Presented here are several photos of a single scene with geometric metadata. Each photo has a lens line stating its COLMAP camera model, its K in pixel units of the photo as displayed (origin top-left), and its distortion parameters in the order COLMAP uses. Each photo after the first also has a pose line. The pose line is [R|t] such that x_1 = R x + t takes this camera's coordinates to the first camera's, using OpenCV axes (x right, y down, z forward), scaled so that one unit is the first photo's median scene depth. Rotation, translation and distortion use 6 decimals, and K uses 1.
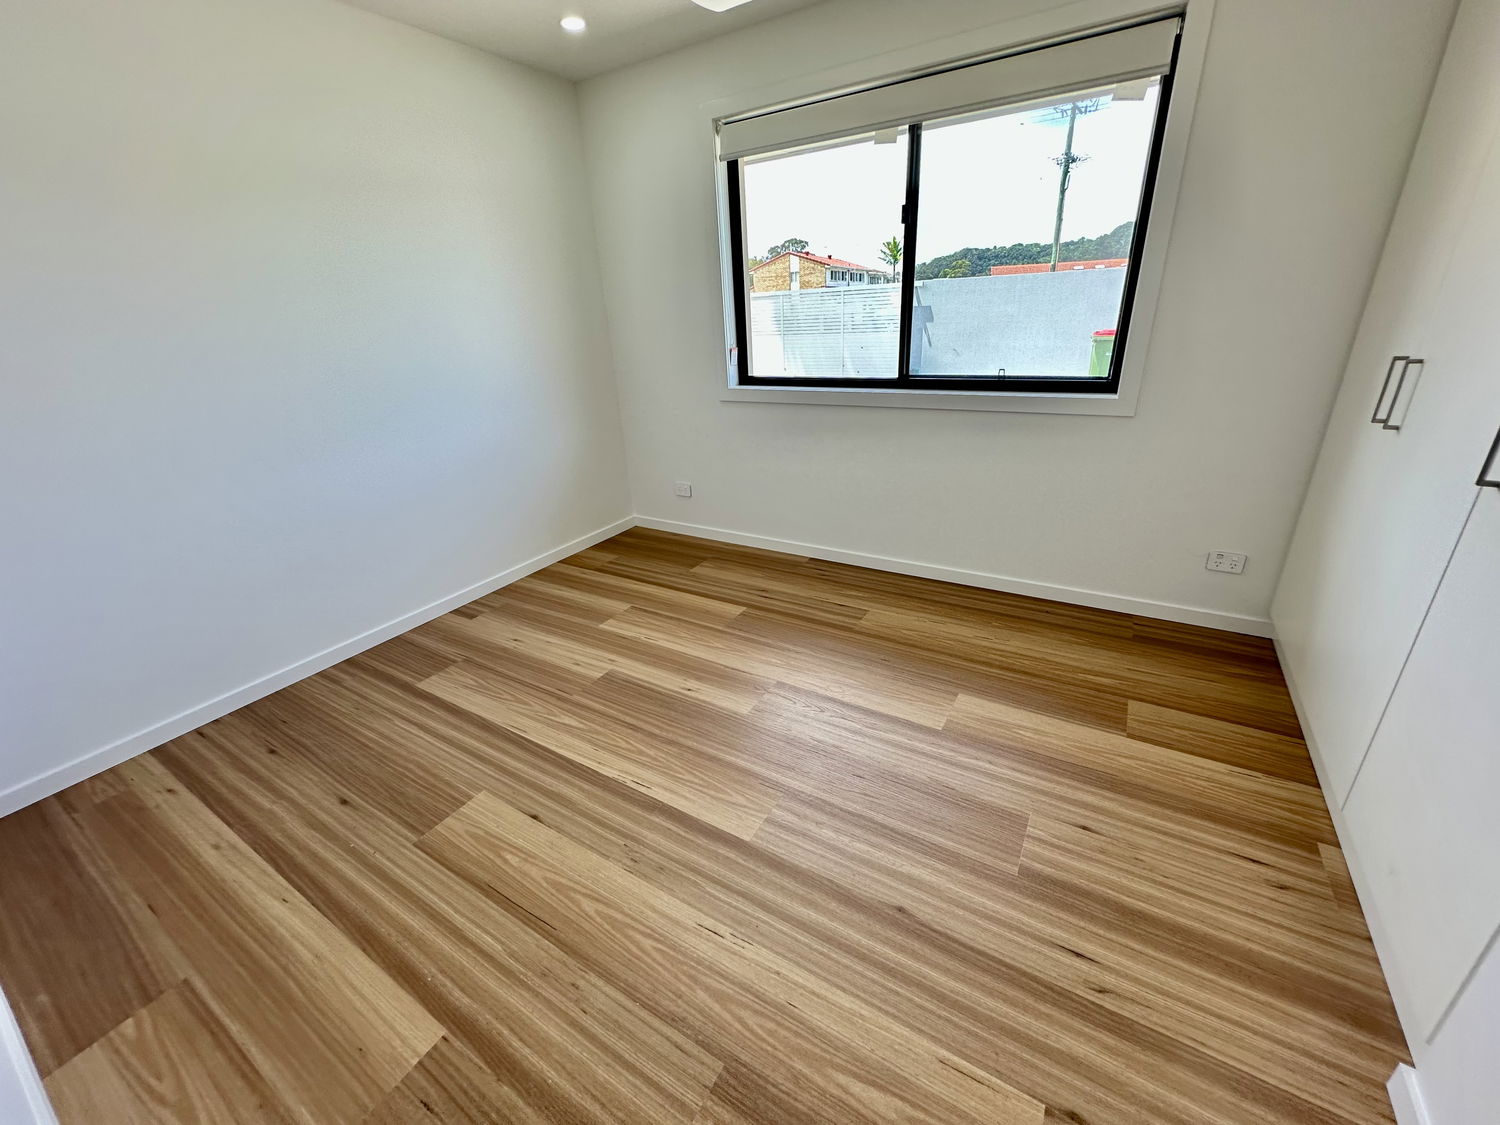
lens RADIAL K [[598.8, 0, 750.0], [0, 598.8, 562.5], [0, 0, 1]] dist [-0.006609, 0.000465]
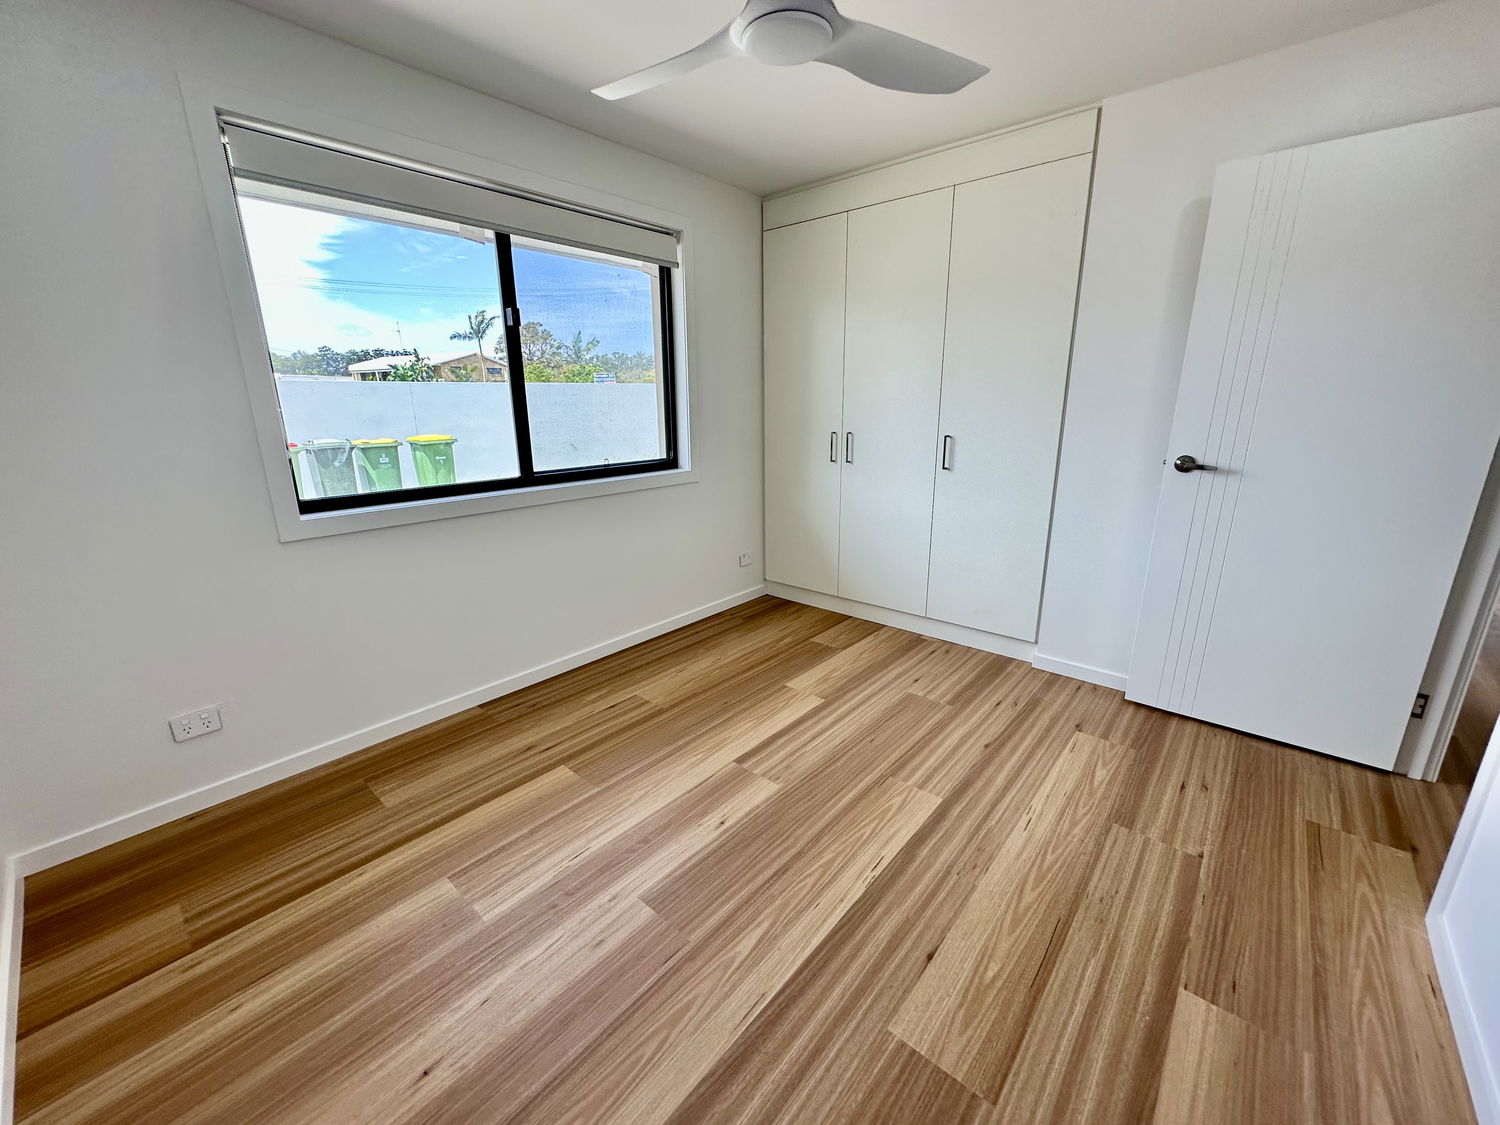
lens RADIAL K [[598.8, 0, 750.0], [0, 598.8, 562.5], [0, 0, 1]] dist [-0.006609, 0.000465]
pose [[0.165474, -0.215535, 0.962374, -1.142104], [0.384312, 0.912778, 0.138348, -0.311398], [-0.908252, 0.346959, 0.233874, 0.875243]]
